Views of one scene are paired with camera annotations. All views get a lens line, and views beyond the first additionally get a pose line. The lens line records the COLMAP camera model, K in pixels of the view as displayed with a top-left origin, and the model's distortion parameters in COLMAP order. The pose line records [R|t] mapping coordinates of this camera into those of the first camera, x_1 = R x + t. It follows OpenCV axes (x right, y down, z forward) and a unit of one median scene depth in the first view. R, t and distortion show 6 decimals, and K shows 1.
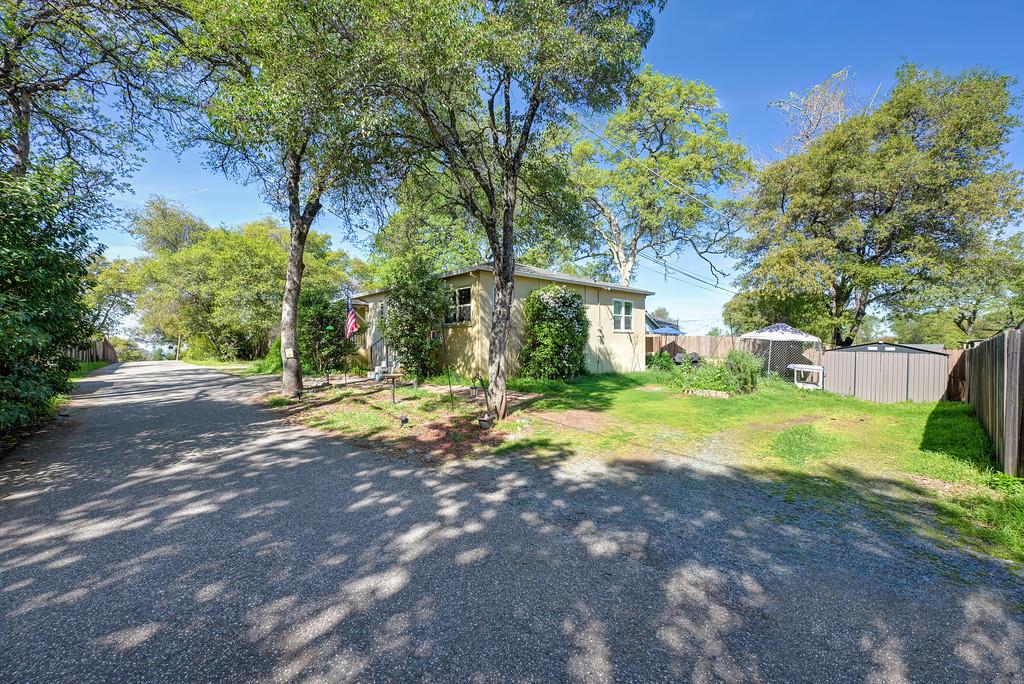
lens RADIAL K [[402.6, 0, 510.5], [0, 402.6, 334.4], [0, 0, 1]] dist [-0.001375, -0.000439]
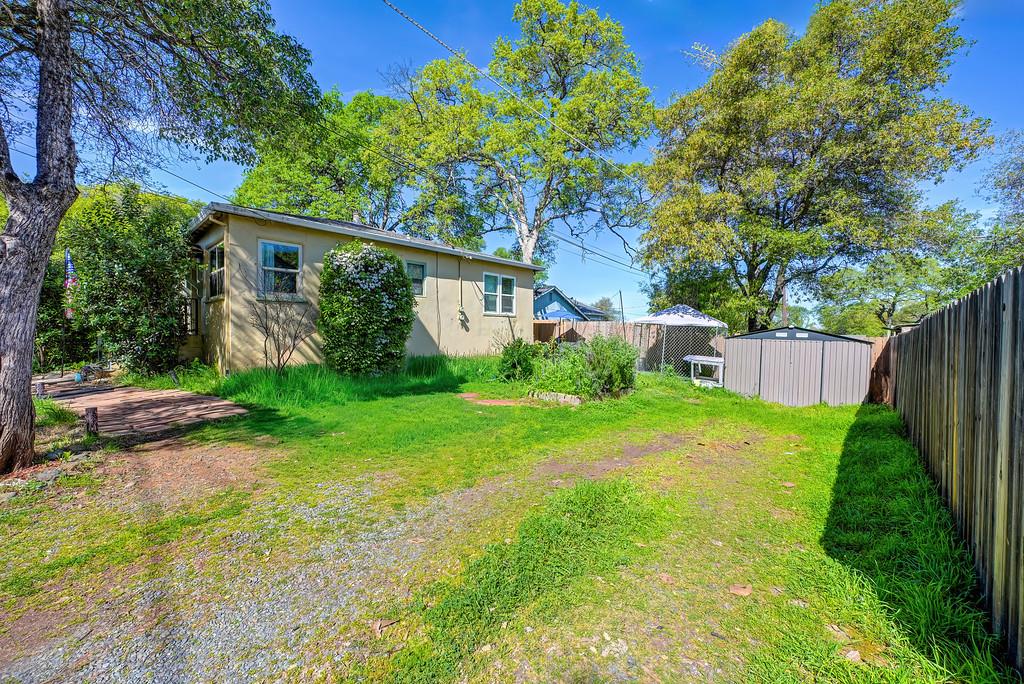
lens RADIAL K [[402.6, 0, 510.5], [0, 402.6, 334.4], [0, 0, 1]] dist [-0.001375, -0.000439]
pose [[0.995057, 0.003624, 0.099236, 0.273451], [-0.005763, 0.999757, 0.021281, 0.018107], [-0.099134, -0.021748, 0.994836, 0.254082]]
